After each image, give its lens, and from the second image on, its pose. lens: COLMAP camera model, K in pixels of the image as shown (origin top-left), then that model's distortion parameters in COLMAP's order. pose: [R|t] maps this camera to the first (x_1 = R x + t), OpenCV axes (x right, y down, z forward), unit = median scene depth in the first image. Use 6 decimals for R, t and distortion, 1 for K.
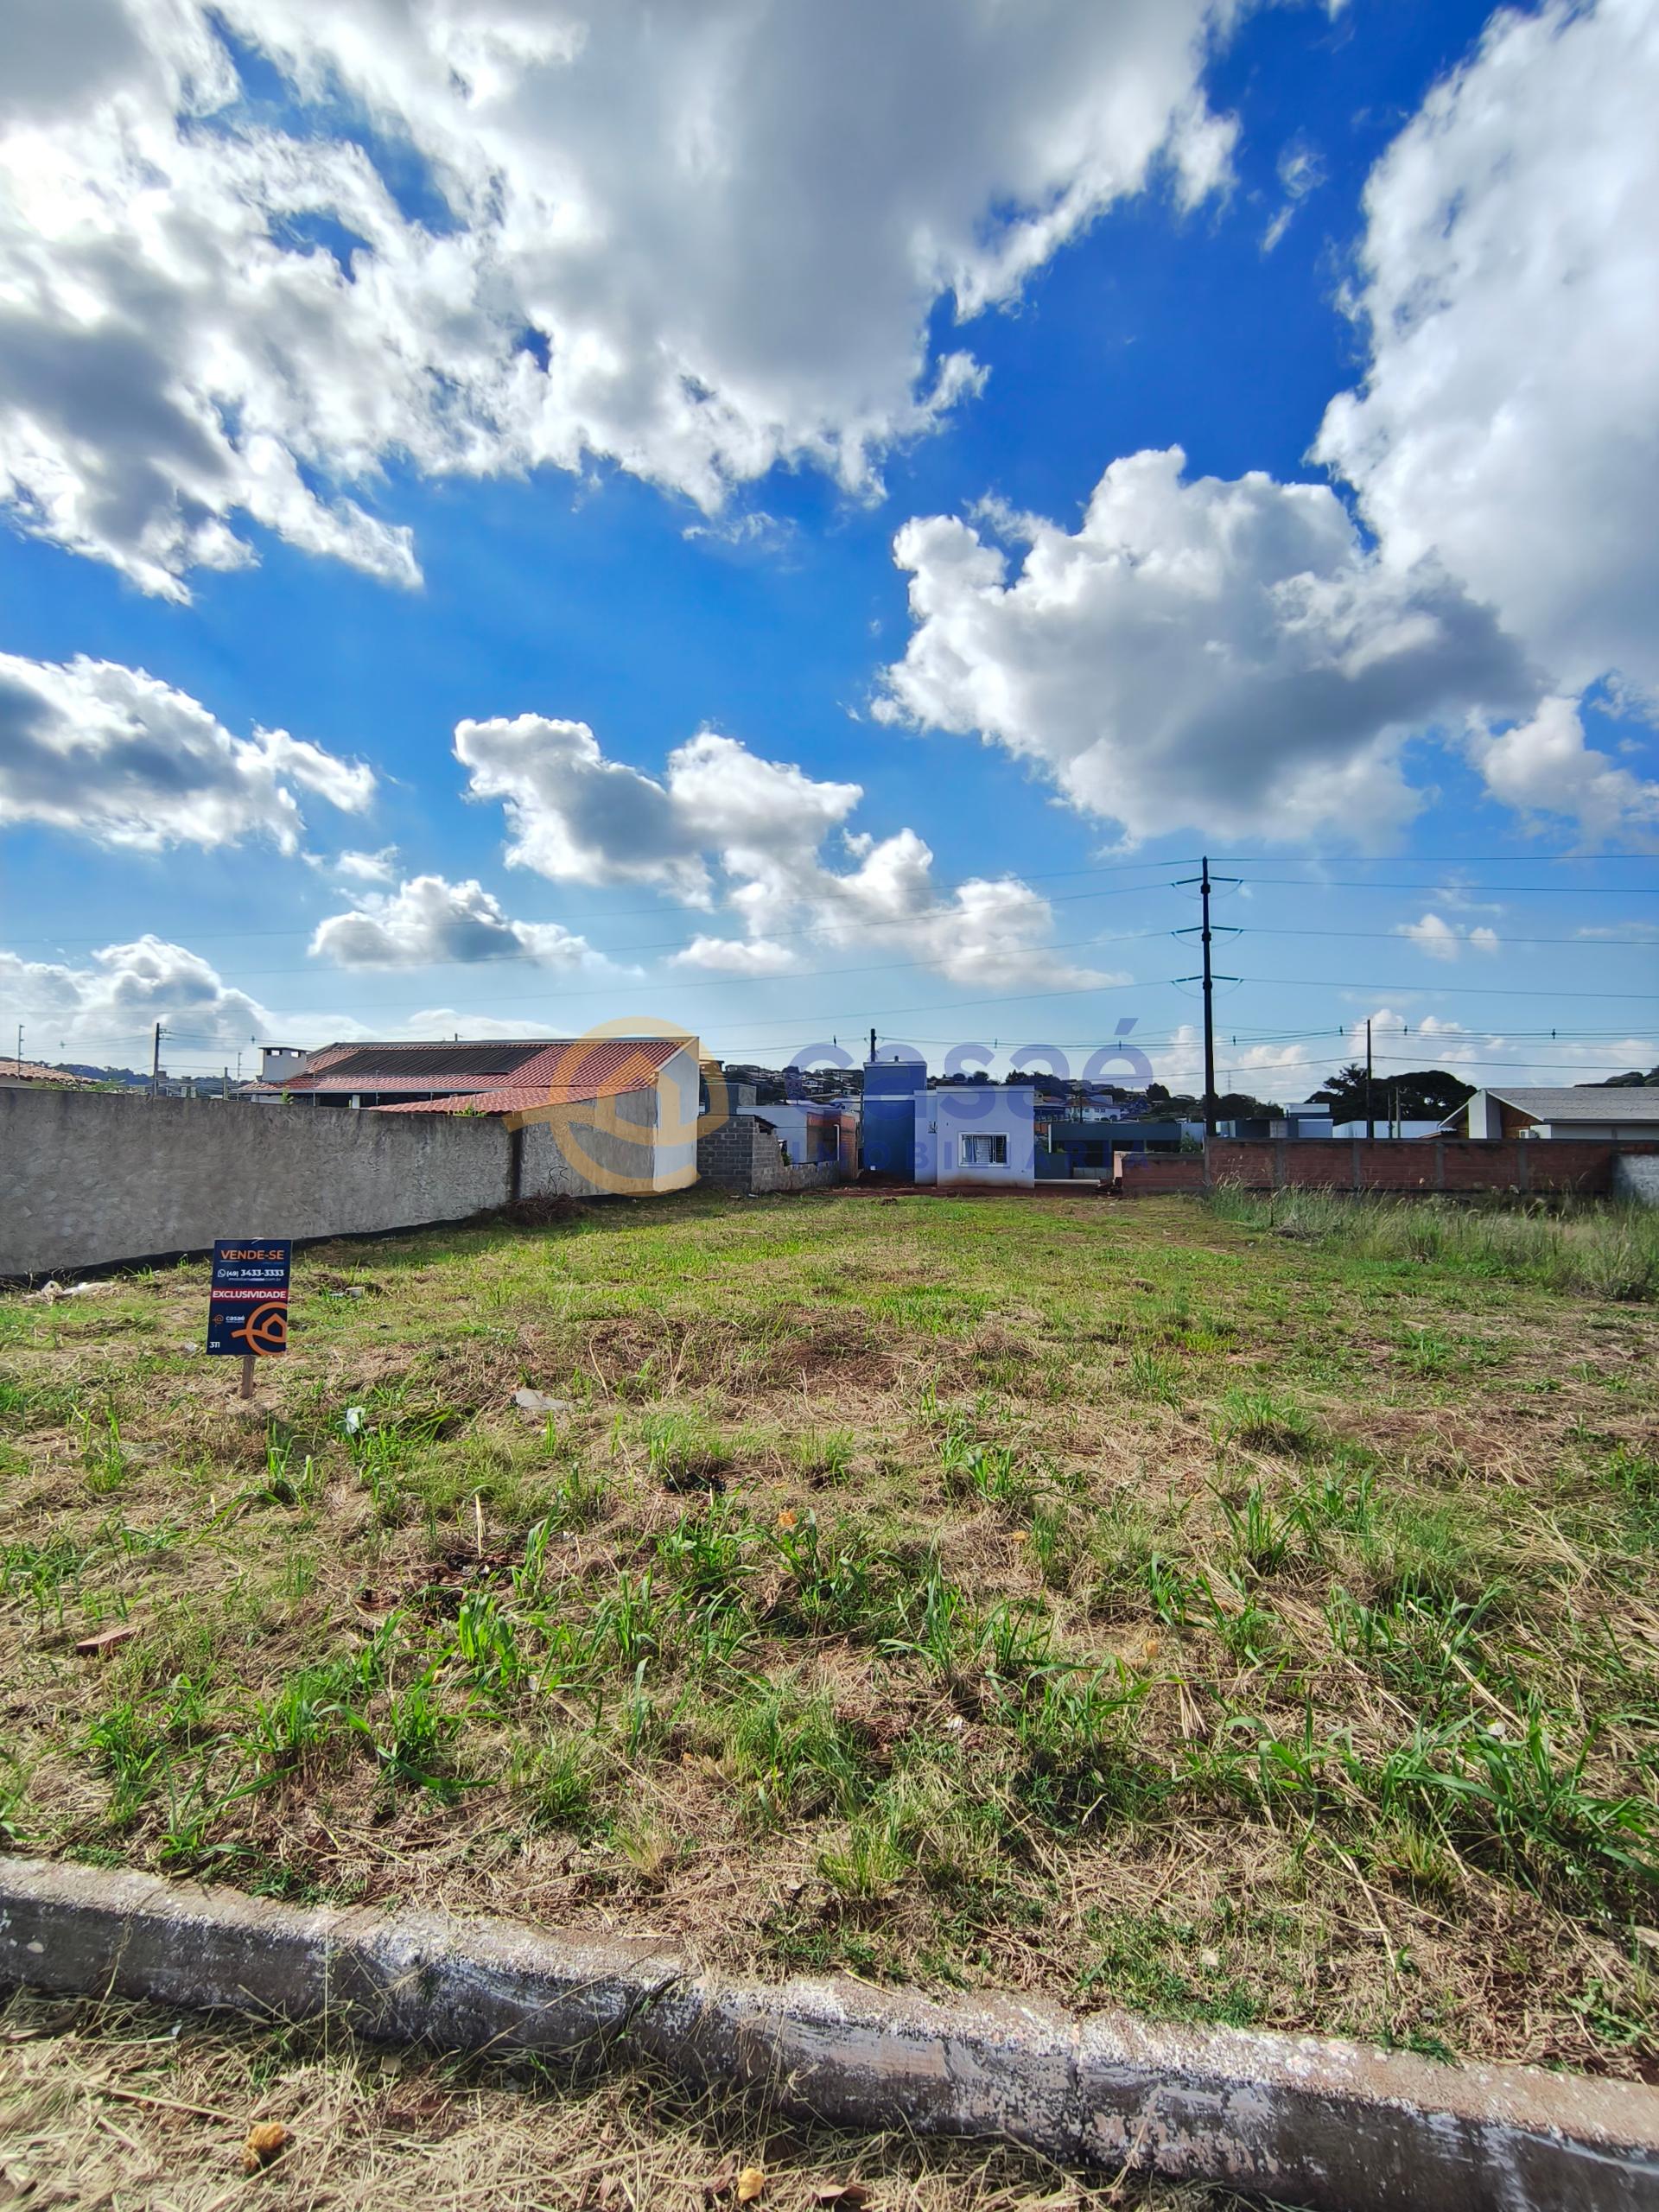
lens RADIAL K [[1152.1, 0, 829.5], [0, 1152.1, 1106.0], [0, 0, 1]] dist [-0.002664, 0.010273]
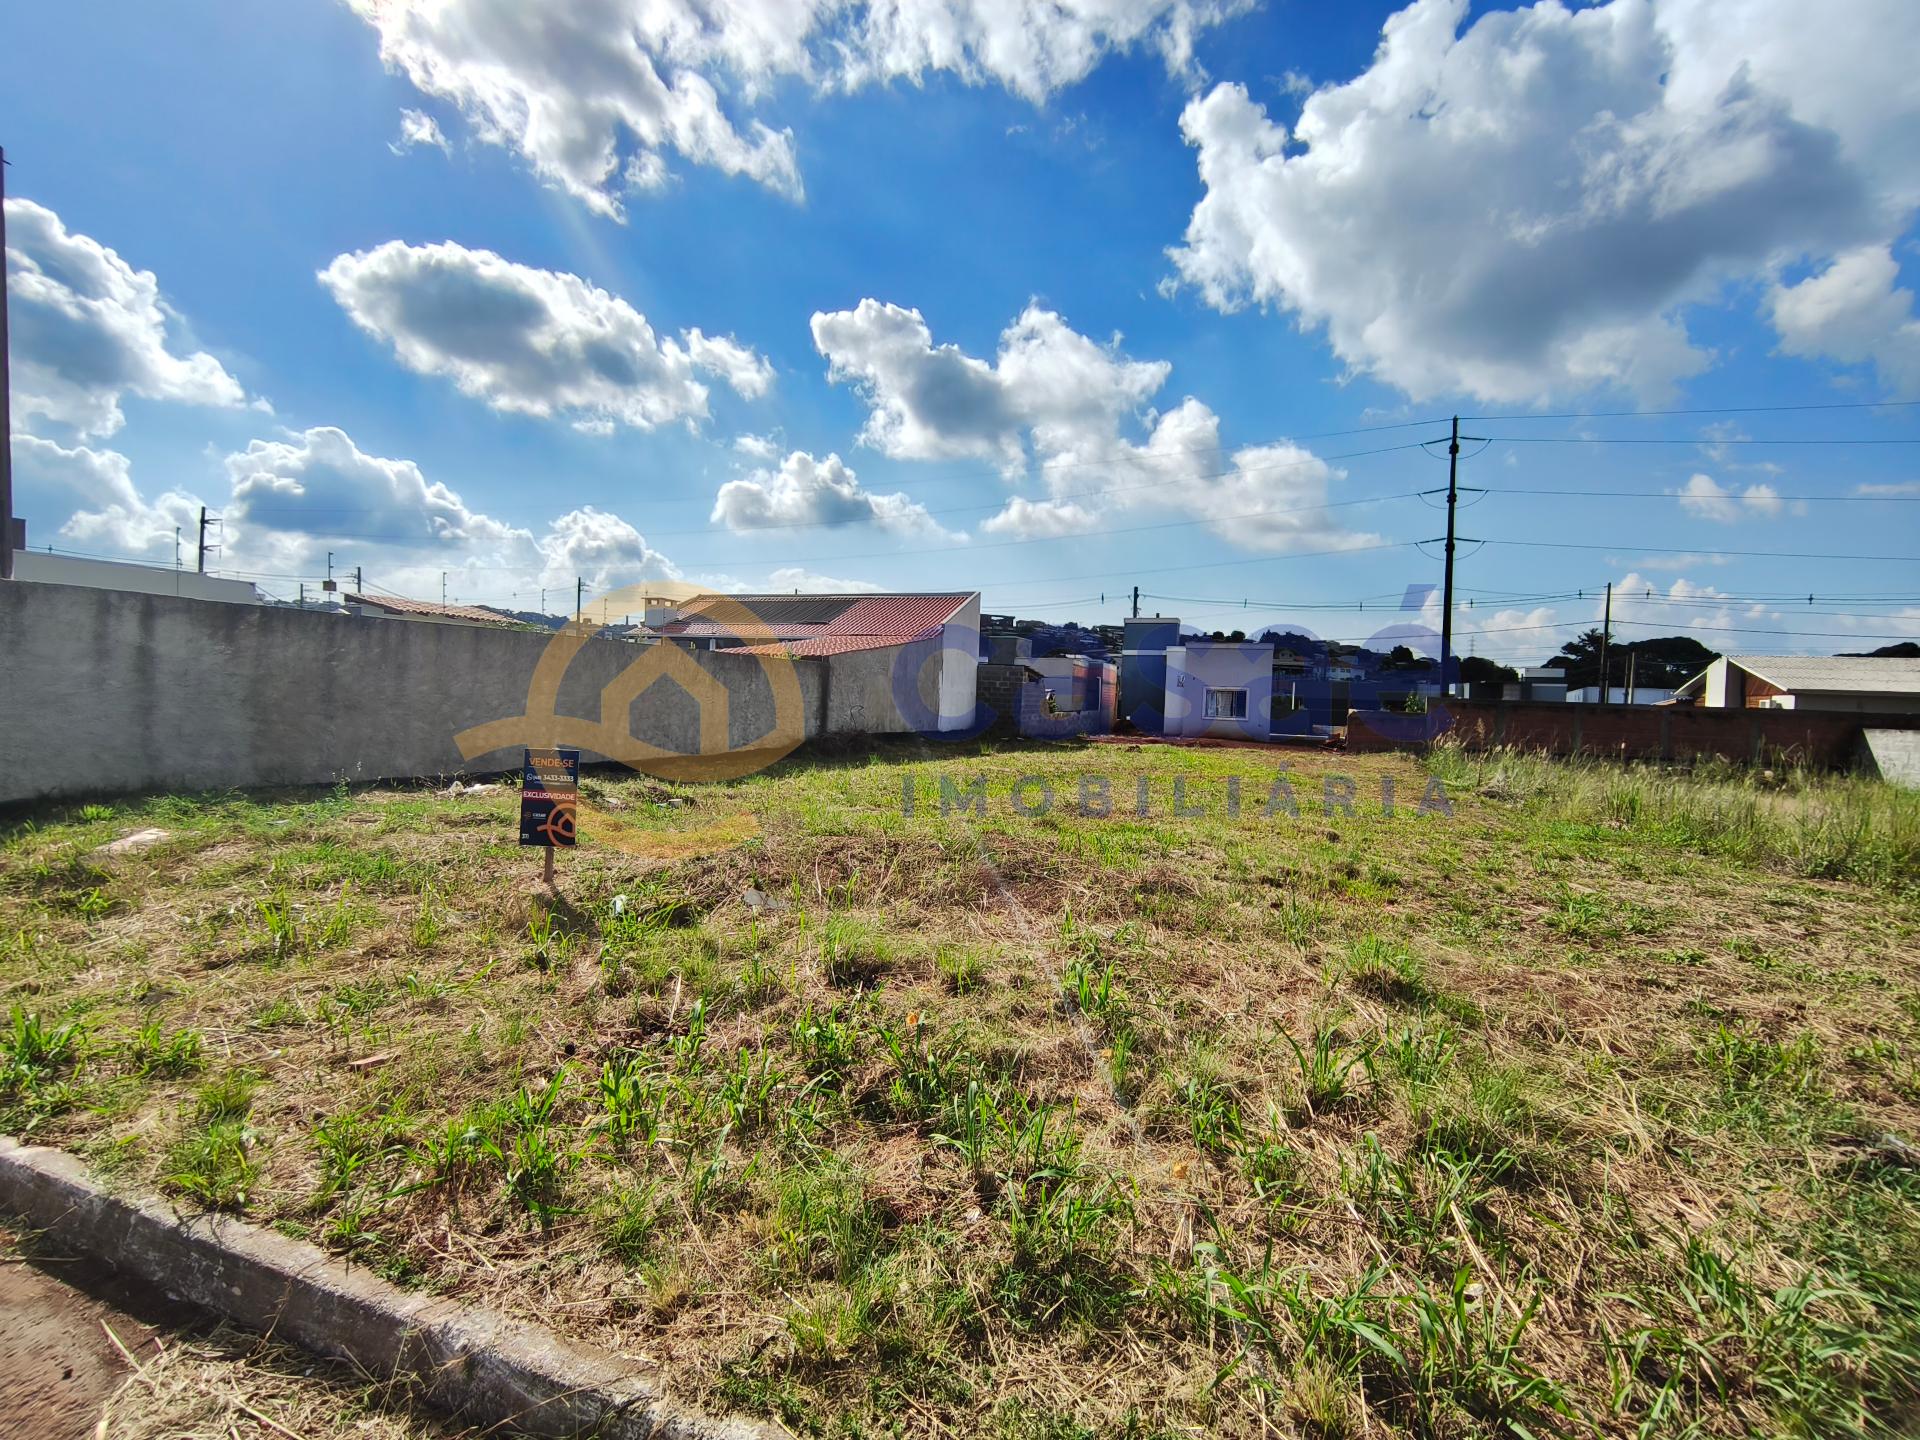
lens RADIAL K [[1035.8, 0, 960.0], [0, 1035.8, 720.0], [0, 0, 1]] dist [0.005354, -0.000155]
pose [[0.982593, 0.043370, -0.180637, 0.123159], [-0.033425, 0.997772, 0.057746, 0.011962], [0.182739, -0.050703, 0.981853, 0.038693]]
